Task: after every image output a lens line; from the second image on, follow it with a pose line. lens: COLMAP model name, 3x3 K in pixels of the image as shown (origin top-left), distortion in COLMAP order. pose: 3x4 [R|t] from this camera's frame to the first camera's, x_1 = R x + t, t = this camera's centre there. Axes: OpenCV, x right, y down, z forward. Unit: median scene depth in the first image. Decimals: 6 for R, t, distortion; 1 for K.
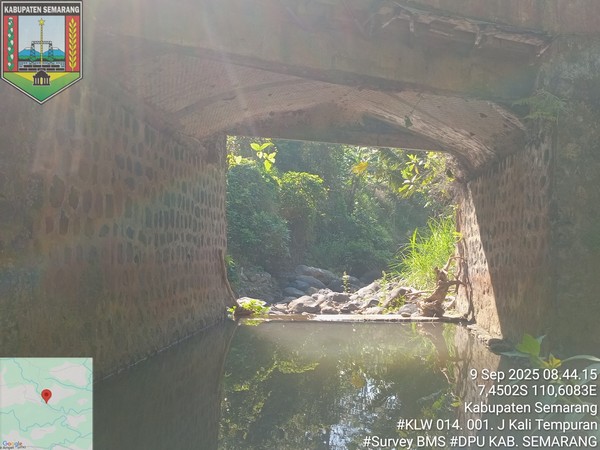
lens RADIAL K [[541.2, 0, 299.6], [0, 541.2, 228.4], [0, 0, 1]] dist [0.030170, -0.048621]
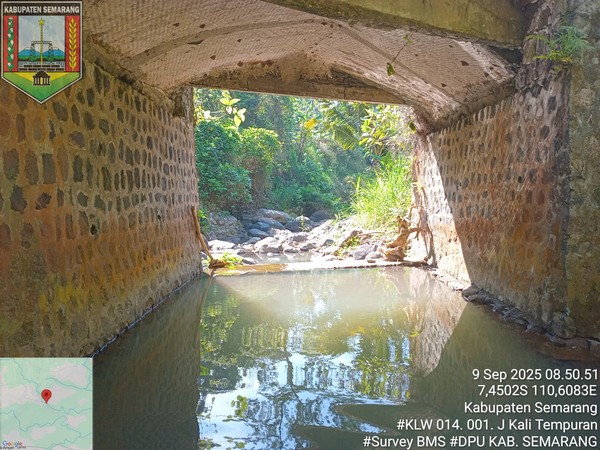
lens RADIAL K [[437.9, 0, 300.8], [0, 437.9, 225.4], [0, 0, 1]] dist [0.045417, -0.077811]
pose [[0.994641, -0.030313, 0.098846, -0.032764], [0.018849, 0.993197, 0.114915, -0.015792], [-0.101657, -0.112436, 0.988445, 0.198876]]
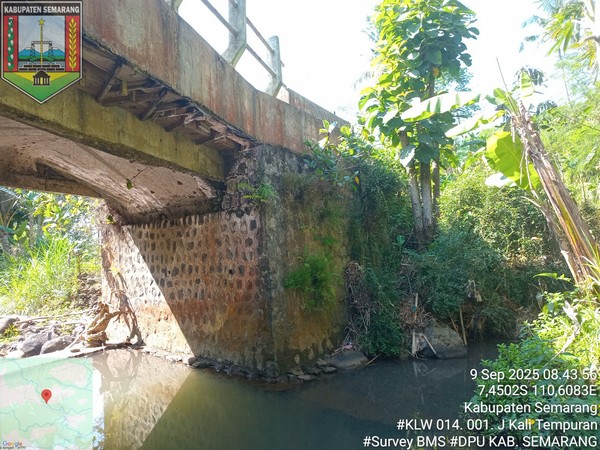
lens RADIAL K [[437.9, 0, 296.7], [0, 437.9, 227.4], [0, 0, 1]] dist [0.045417, -0.077811]
pose [[0.616616, -0.001396, 0.787263, -0.267436], [0.020768, 0.999679, -0.014494, -0.074535], [-0.786990, 0.025287, 0.616447, 0.138605]]
